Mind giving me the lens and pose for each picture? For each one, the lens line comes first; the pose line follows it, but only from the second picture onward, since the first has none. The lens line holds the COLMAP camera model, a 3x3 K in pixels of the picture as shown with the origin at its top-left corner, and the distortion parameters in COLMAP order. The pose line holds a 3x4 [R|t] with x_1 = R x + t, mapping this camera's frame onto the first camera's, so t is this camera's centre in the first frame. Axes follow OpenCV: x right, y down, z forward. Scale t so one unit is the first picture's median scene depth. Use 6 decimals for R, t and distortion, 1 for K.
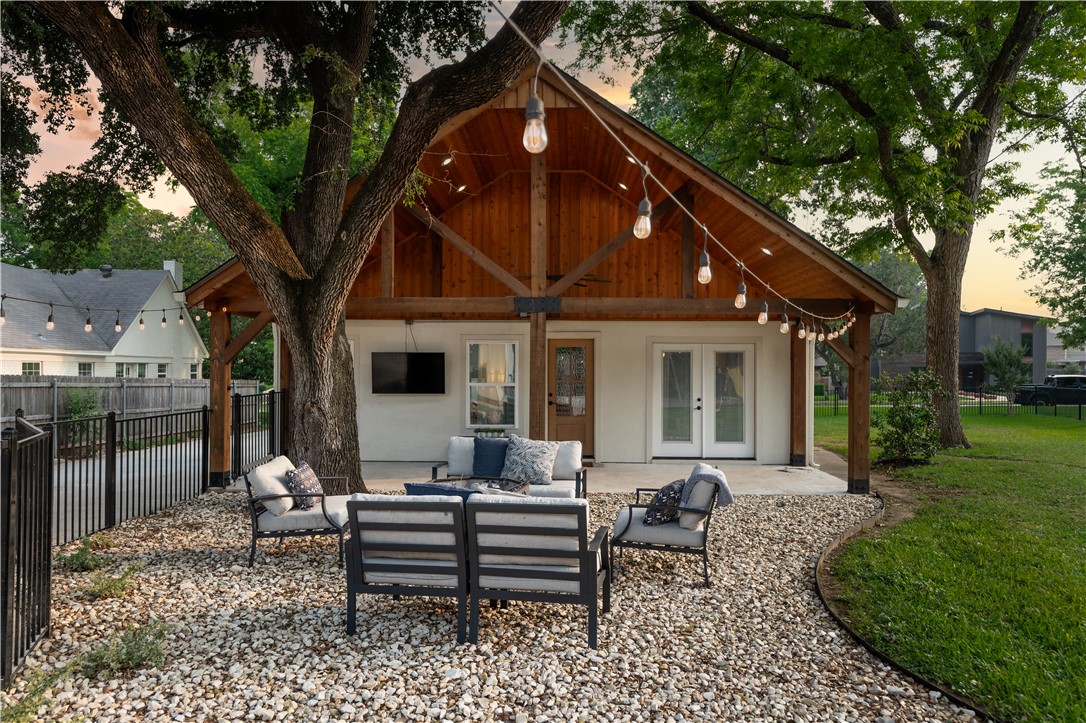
lens RADIAL K [[716.9, 0, 541.6], [0, 716.9, 359.8], [0, 0, 1]] dist [-0.002371, 0.006052]
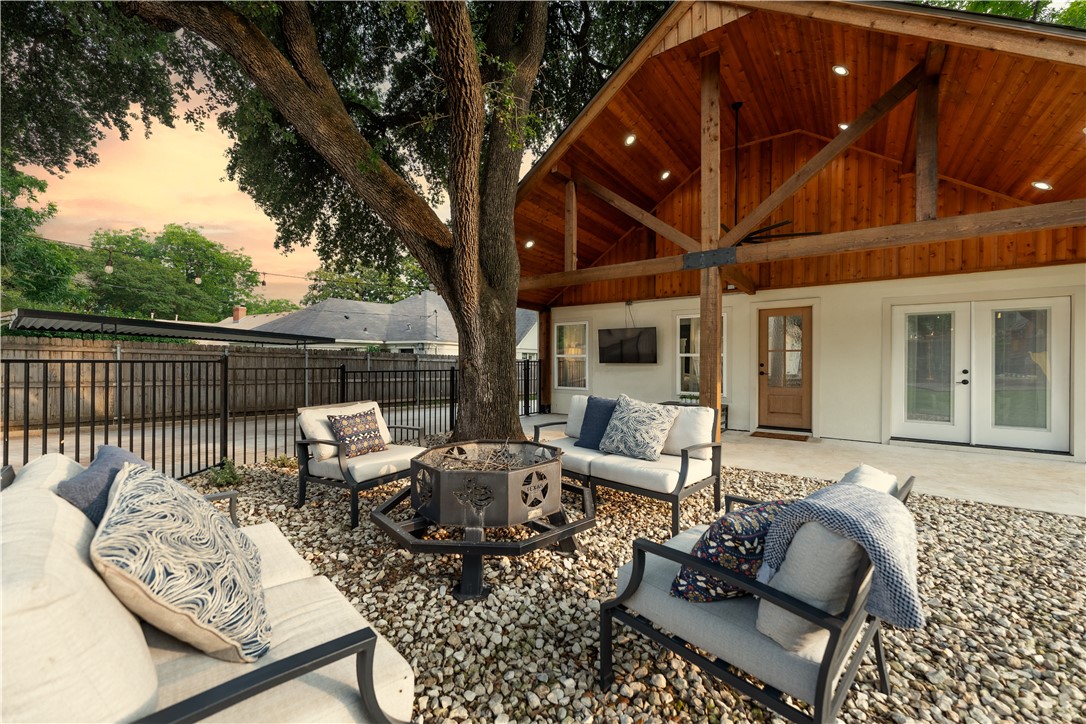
lens RADIAL K [[435.8, 0, 536.8], [0, 435.8, 361.5], [0, 0, 1]] dist [0.000331, -0.001083]
pose [[0.823476, 0.000743, -0.567351, 0.128149], [0.005149, 0.999948, 0.008783, 0.047600], [0.567328, -0.010154, 0.823429, 0.411906]]
